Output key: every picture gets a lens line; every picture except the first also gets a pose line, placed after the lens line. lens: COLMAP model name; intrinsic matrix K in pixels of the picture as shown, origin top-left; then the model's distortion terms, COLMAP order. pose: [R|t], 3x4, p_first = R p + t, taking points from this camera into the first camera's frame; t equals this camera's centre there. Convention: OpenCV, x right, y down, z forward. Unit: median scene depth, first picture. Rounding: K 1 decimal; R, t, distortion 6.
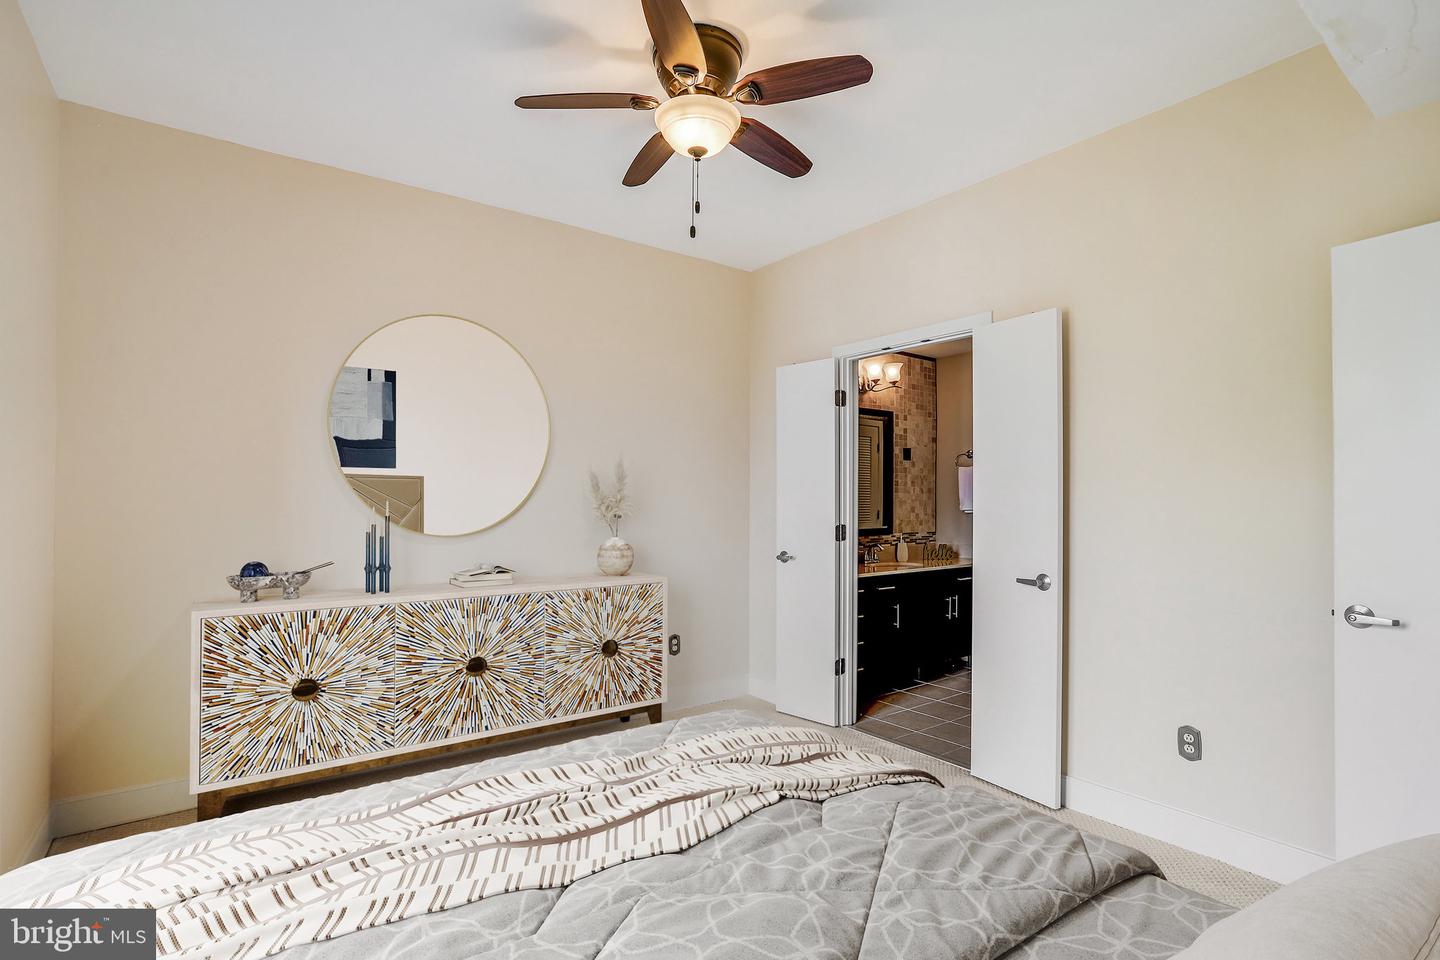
lens RADIAL K [[708.9, 0, 726.4], [0, 708.9, 472.1], [0, 0, 1]] dist [-0.036976, 0.015385]
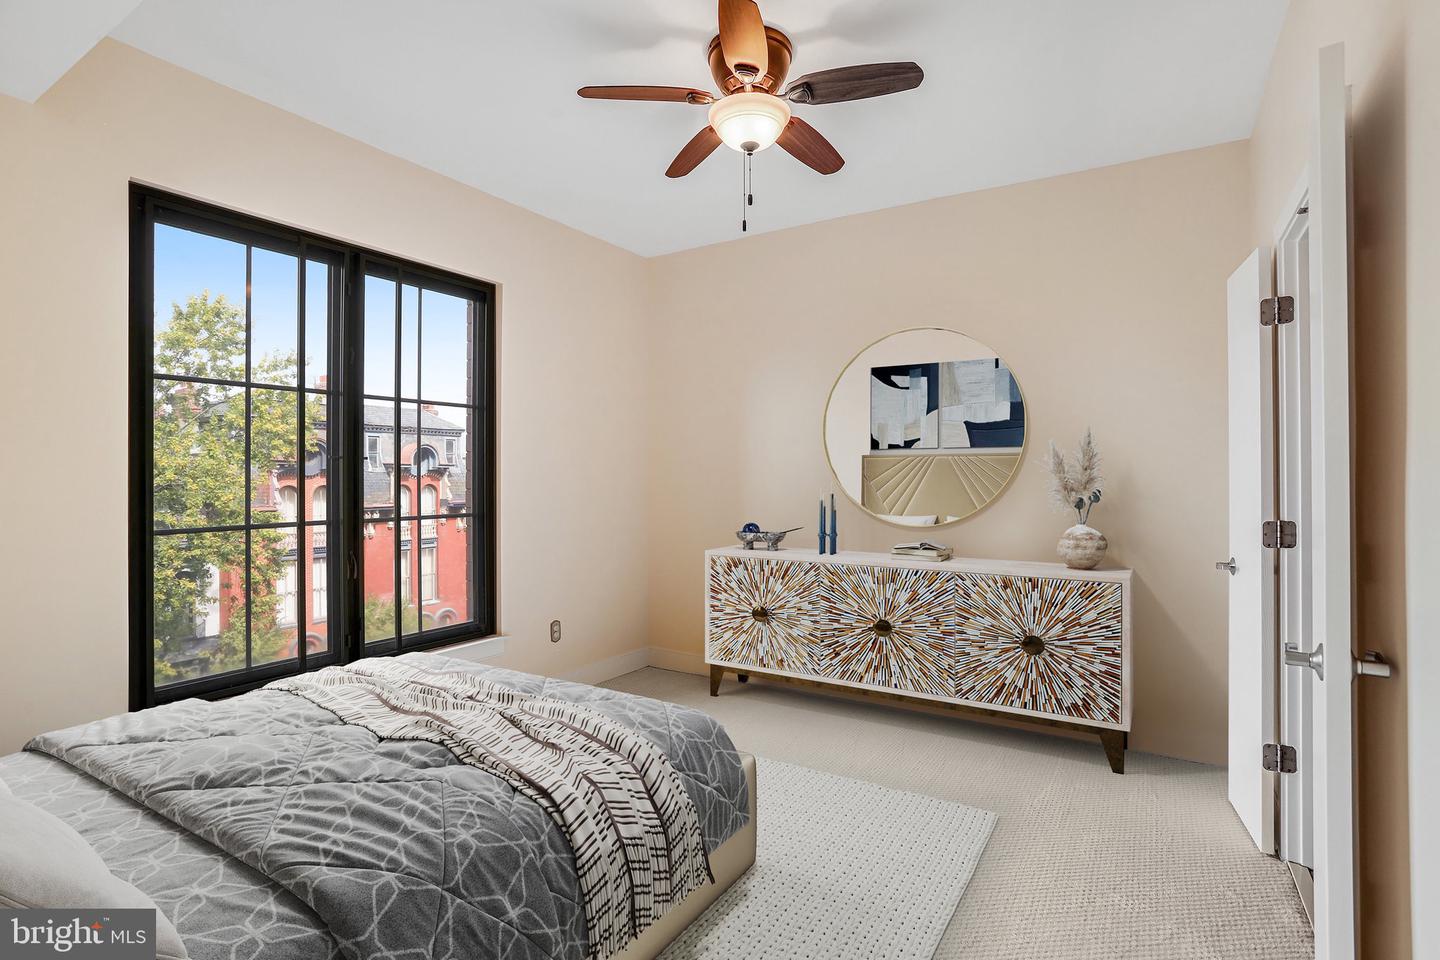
lens RADIAL K [[708.9, 0, 726.4], [0, 708.9, 472.1], [0, 0, 1]] dist [-0.036976, 0.015385]
pose [[0.353683, -0.002718, -0.935362, 0.612480], [0.041098, 0.999075, 0.012637, 0.001203], [0.934462, -0.042911, 0.353467, 0.372119]]
